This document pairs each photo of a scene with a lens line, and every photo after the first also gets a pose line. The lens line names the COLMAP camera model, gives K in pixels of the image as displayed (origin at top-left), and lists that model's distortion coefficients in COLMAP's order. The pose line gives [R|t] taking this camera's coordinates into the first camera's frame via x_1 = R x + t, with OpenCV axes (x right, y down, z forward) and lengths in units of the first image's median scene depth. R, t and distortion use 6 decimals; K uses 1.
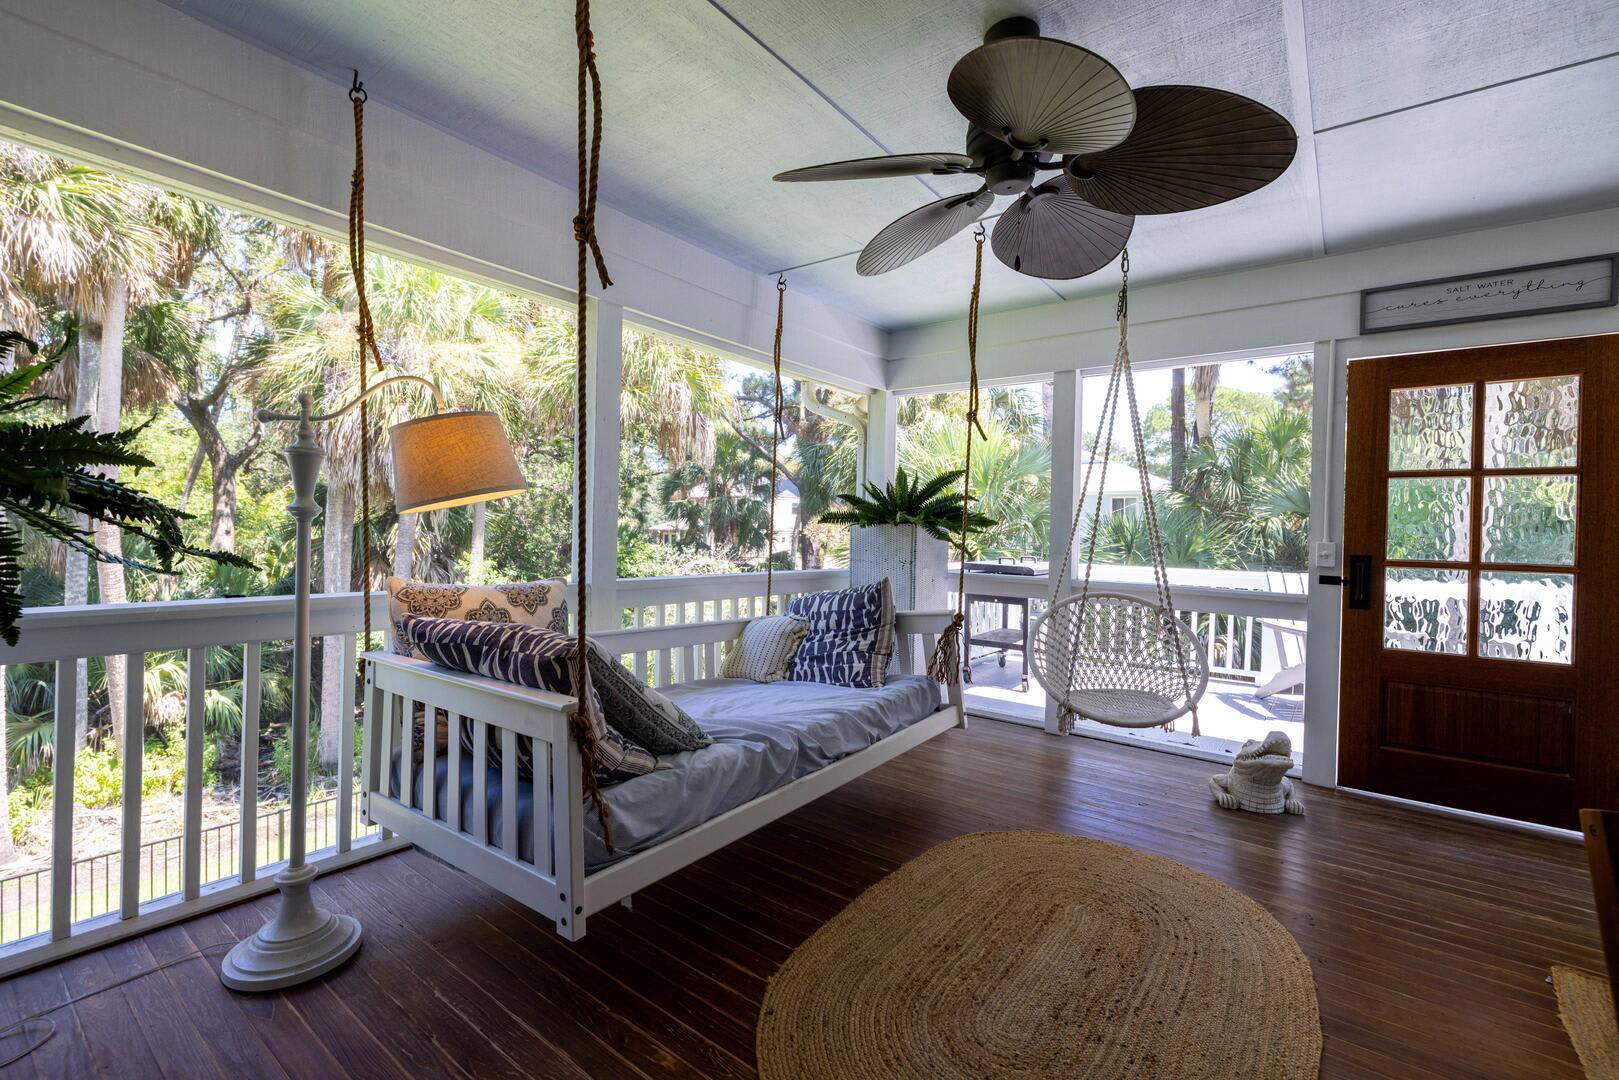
lens RADIAL K [[707.2, 0, 809.5], [0, 707.2, 540.0], [0, 0, 1]] dist [-0.000477, -0.000111]
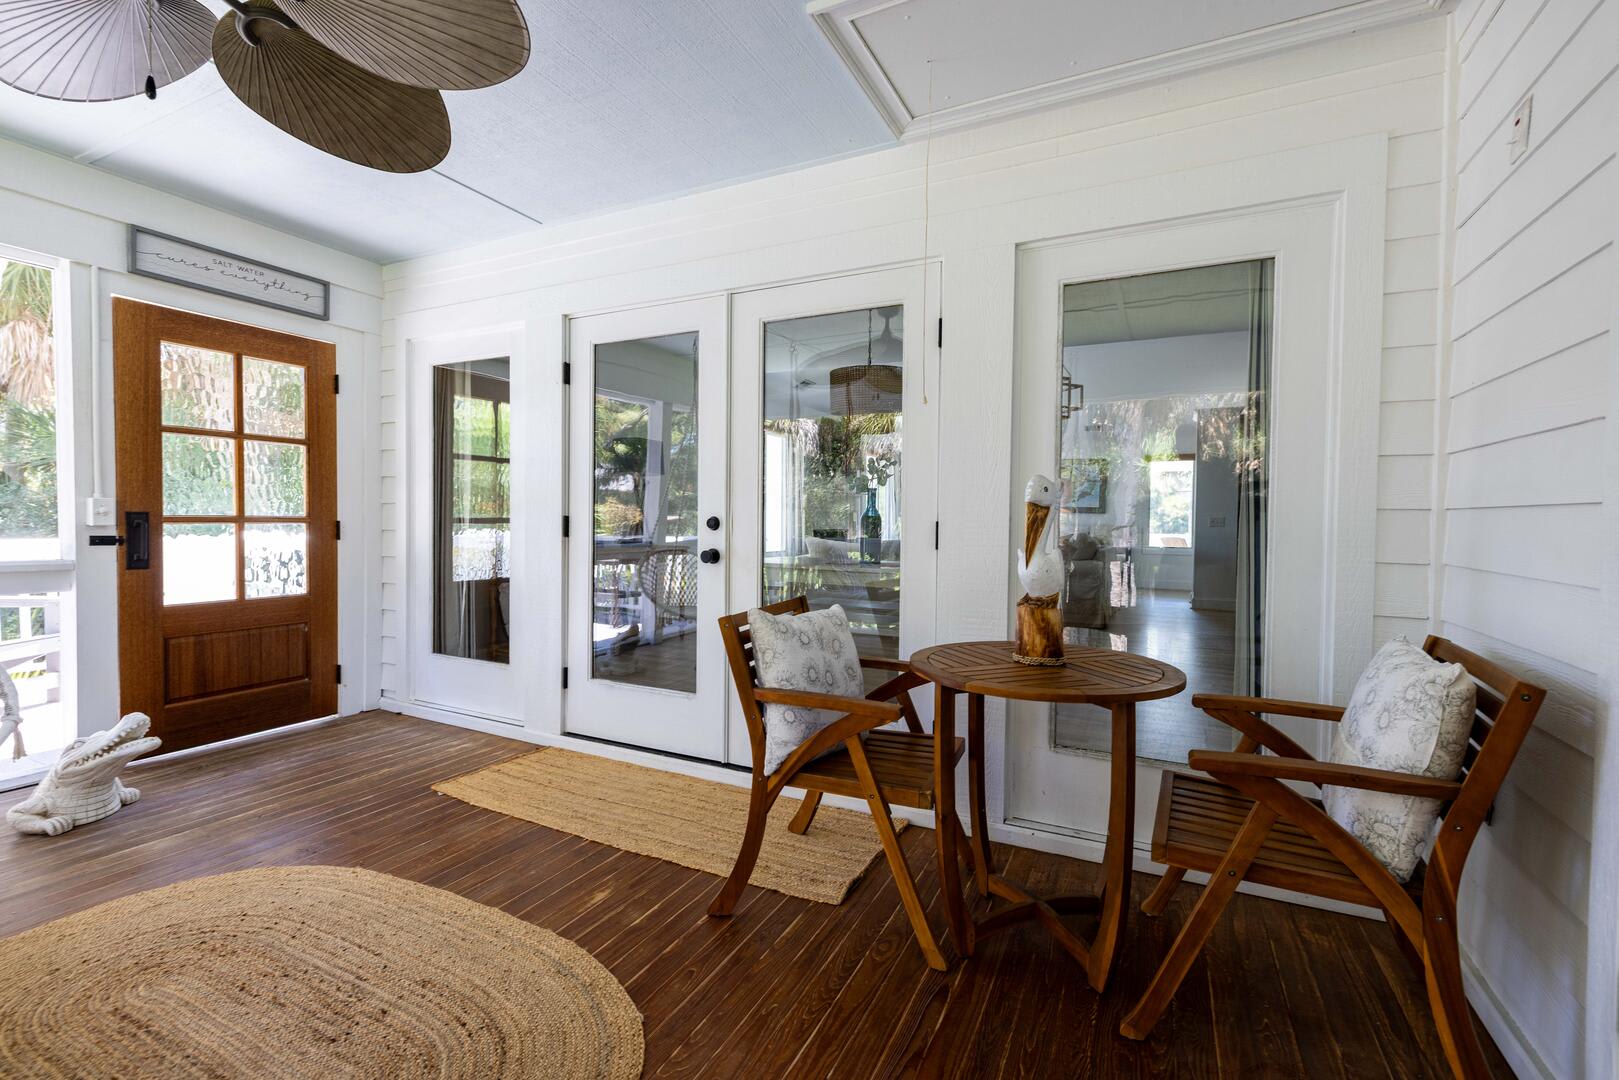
lens RADIAL K [[707.2, 0, 809.5], [0, 707.2, 540.0], [0, 0, 1]] dist [-0.000477, -0.000111]
pose [[-0.193681, -0.058248, 0.979334, -0.329884], [-0.004226, 0.998276, 0.058539, 0.000242], [-0.981055, 0.007199, -0.193593, 0.326369]]
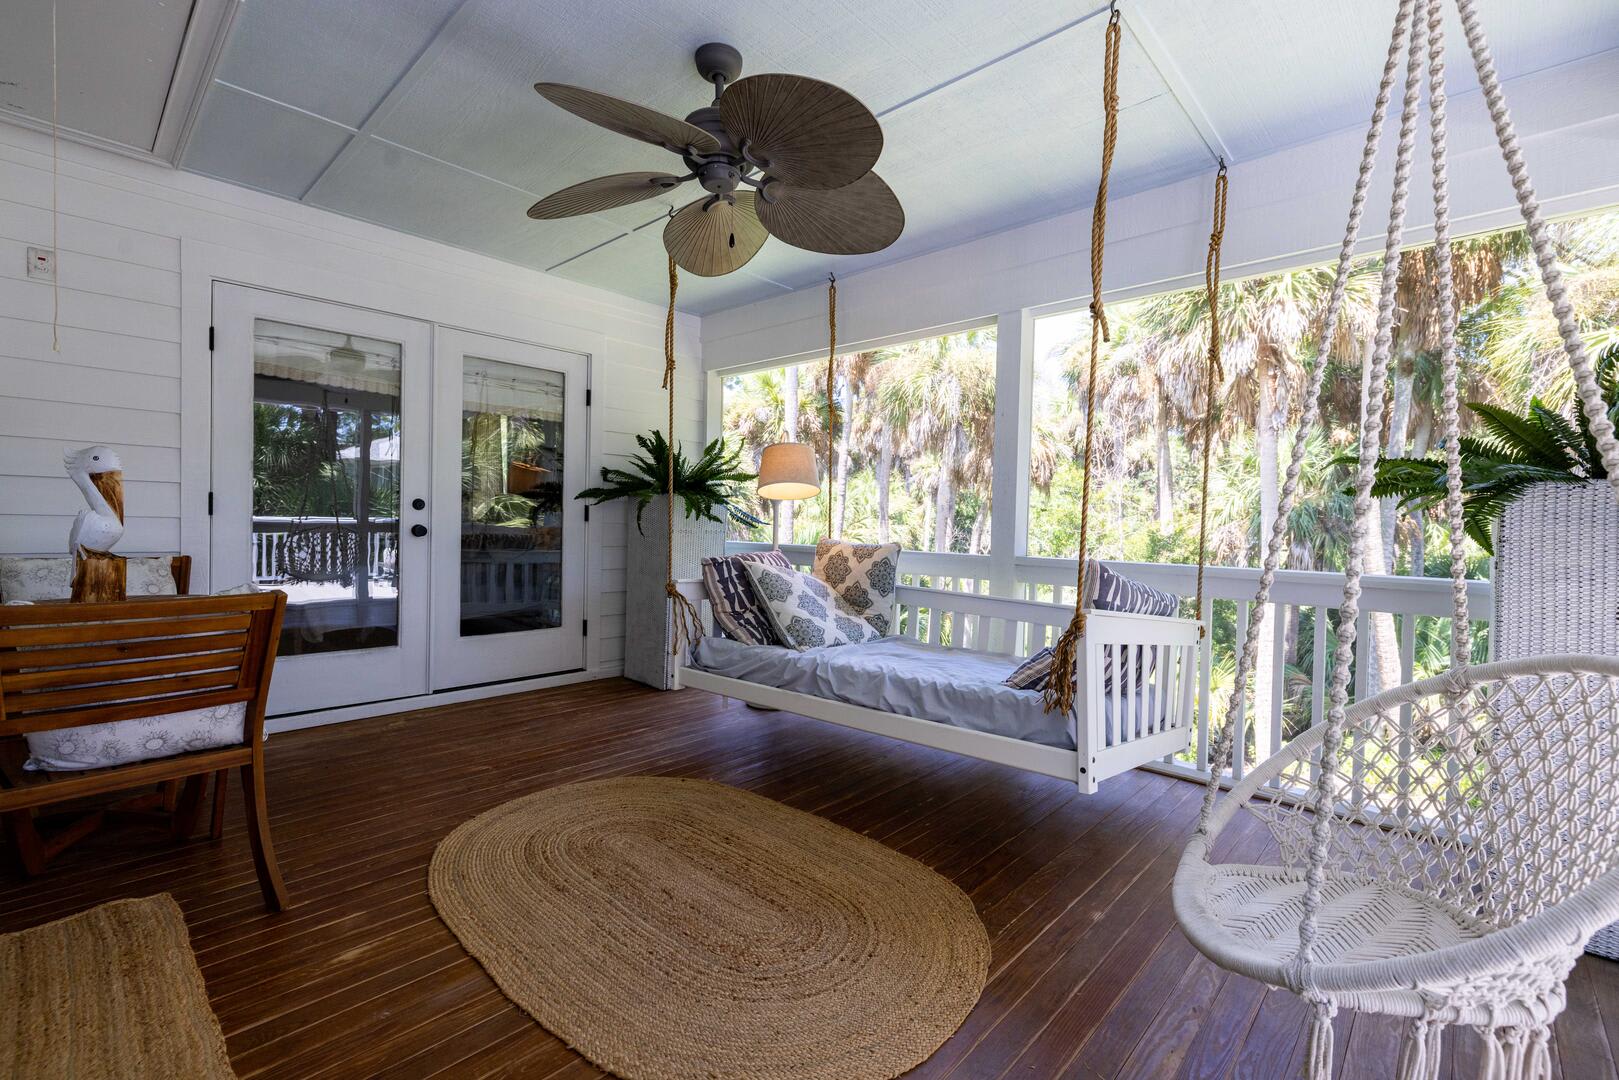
lens RADIAL K [[707.2, 0, 809.5], [0, 707.2, 540.0], [0, 0, 1]] dist [-0.000477, -0.000111]
pose [[-0.098747, -0.002370, -0.995110, 0.875015], [-0.037815, 0.999284, 0.001372, 0.044724], [0.994394, 0.037765, -0.098766, 0.795581]]
